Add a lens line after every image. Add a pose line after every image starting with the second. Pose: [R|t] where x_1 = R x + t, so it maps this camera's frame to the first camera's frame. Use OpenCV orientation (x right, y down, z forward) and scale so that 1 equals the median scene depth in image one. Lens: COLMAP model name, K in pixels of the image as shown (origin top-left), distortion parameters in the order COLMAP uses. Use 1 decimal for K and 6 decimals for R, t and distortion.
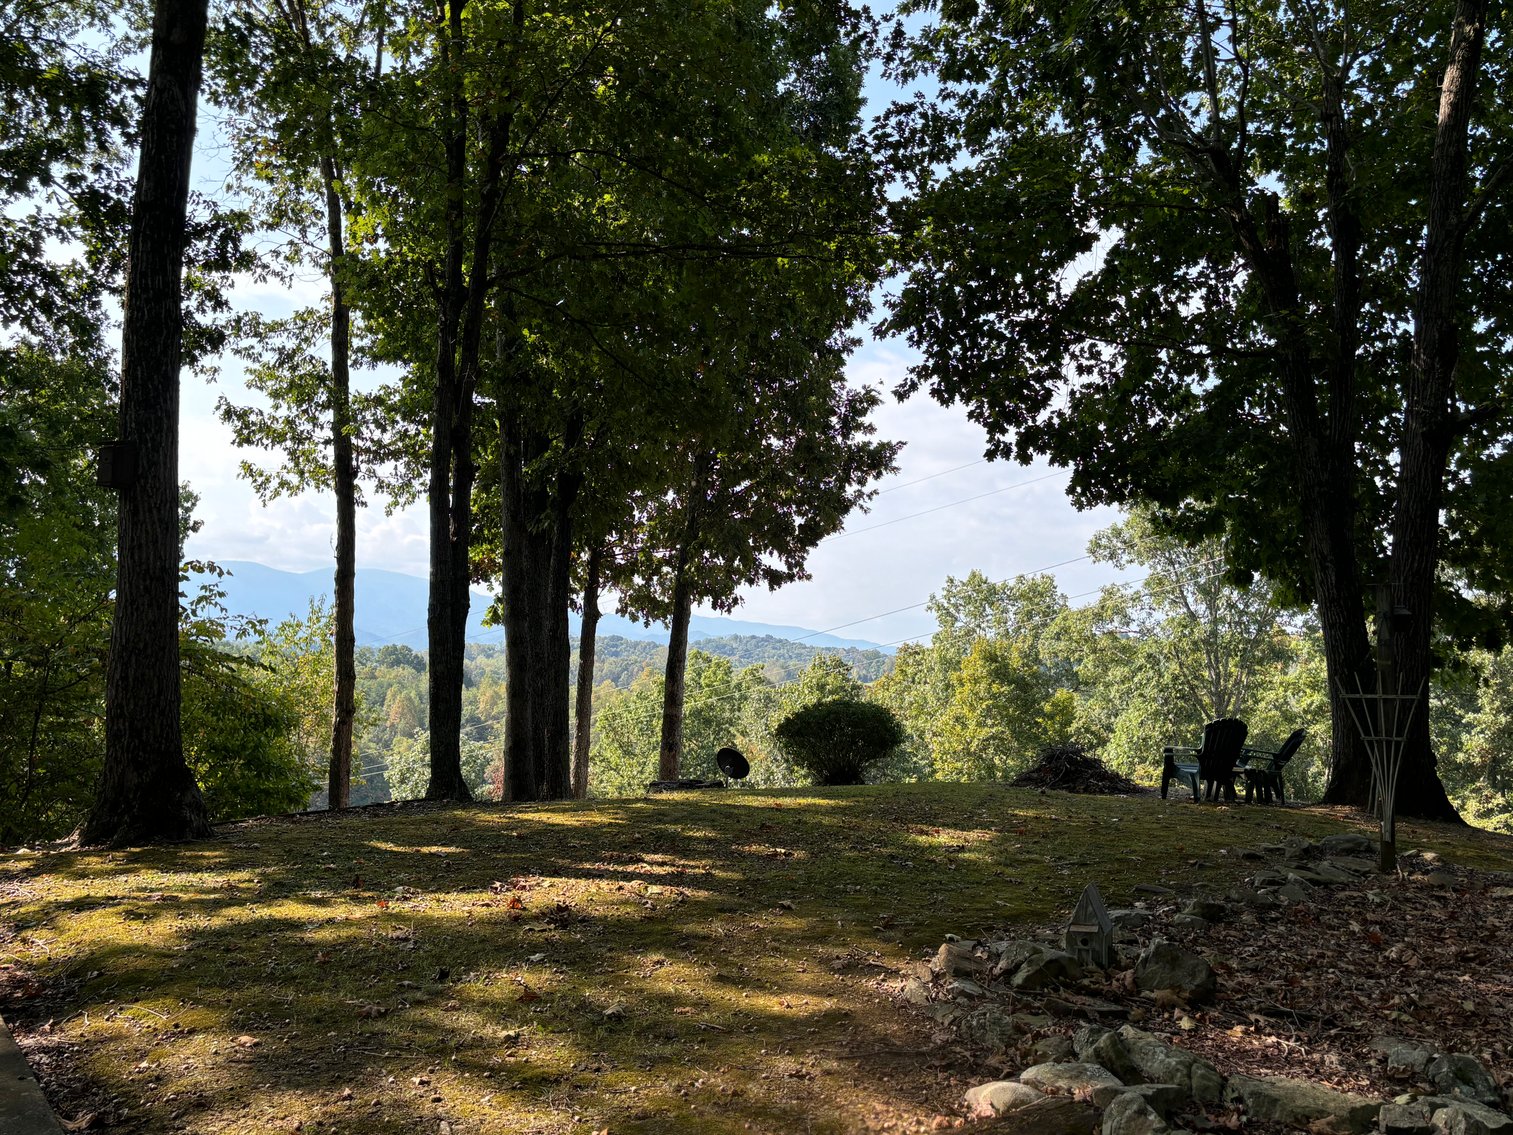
lens RADIAL K [[1231.1, 0, 756.1], [0, 1231.1, 565.2], [0, 0, 1]] dist [0.080414, 0.000599]
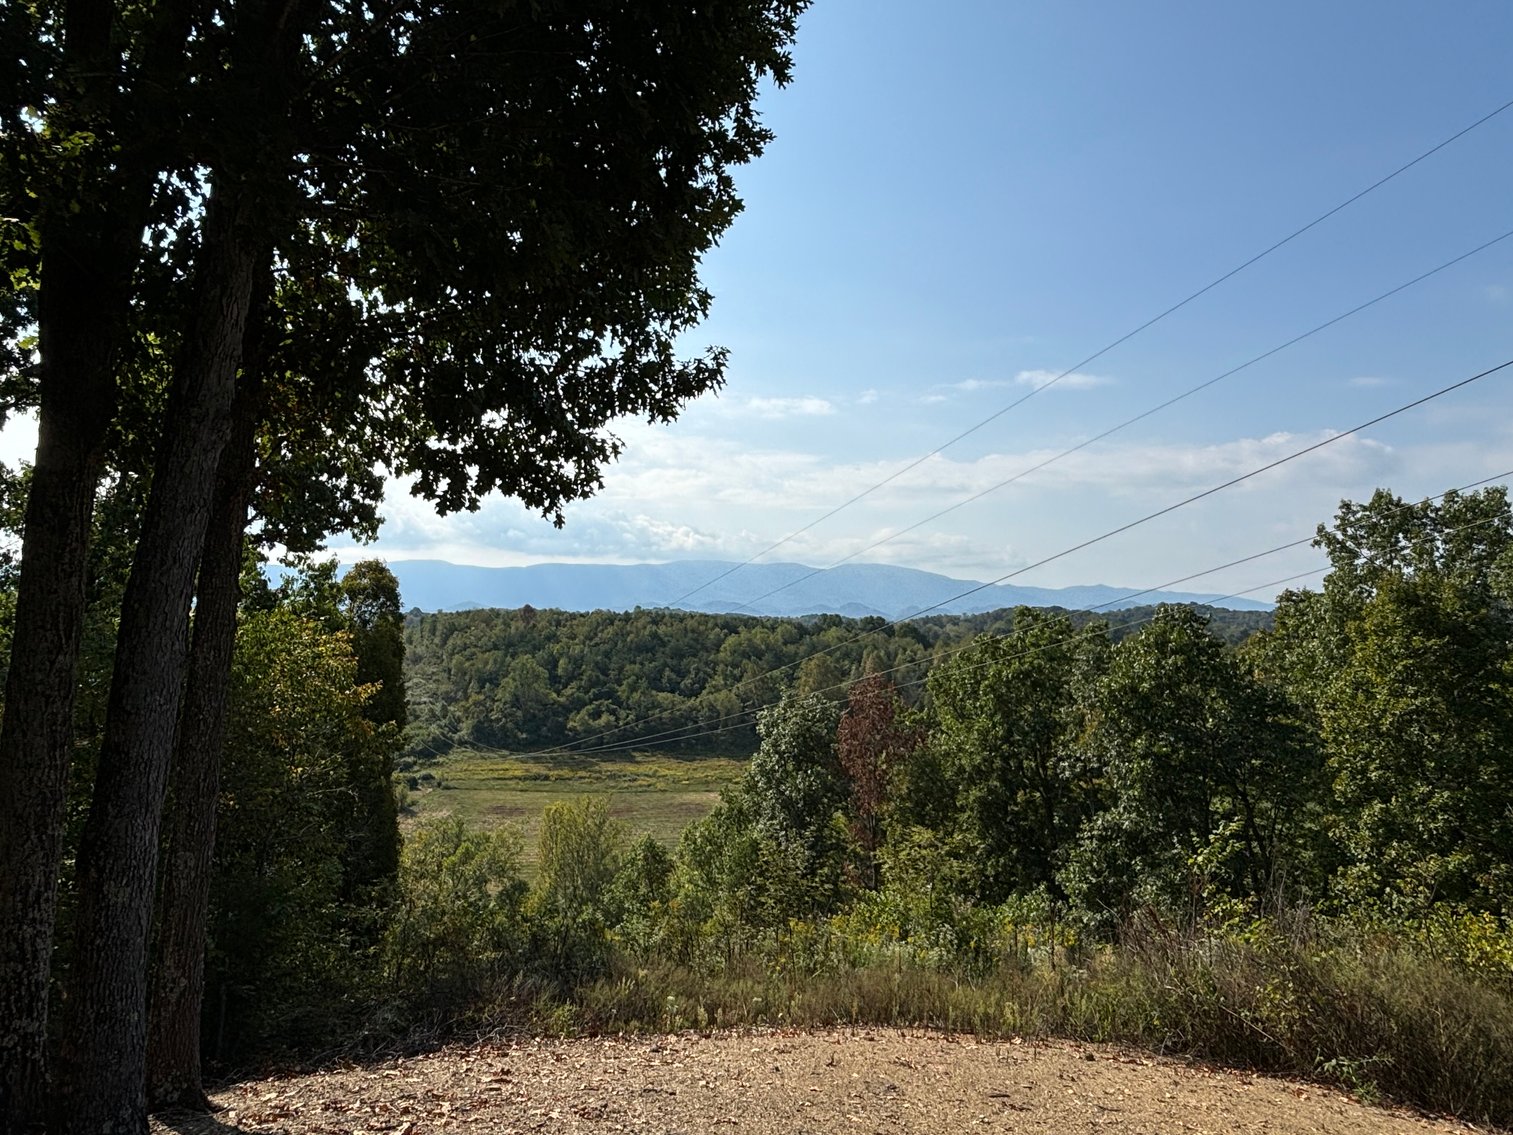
lens RADIAL K [[933.8, 0, 757.6], [0, 933.8, 567.1], [0, 0, 1]] dist [-0.023301, -0.001542]
pose [[0.907366, -0.047261, -0.417676, 0.064956], [0.052141, 0.998640, 0.000274, 0.032660], [0.417095, -0.022026, 0.908596, 0.323068]]
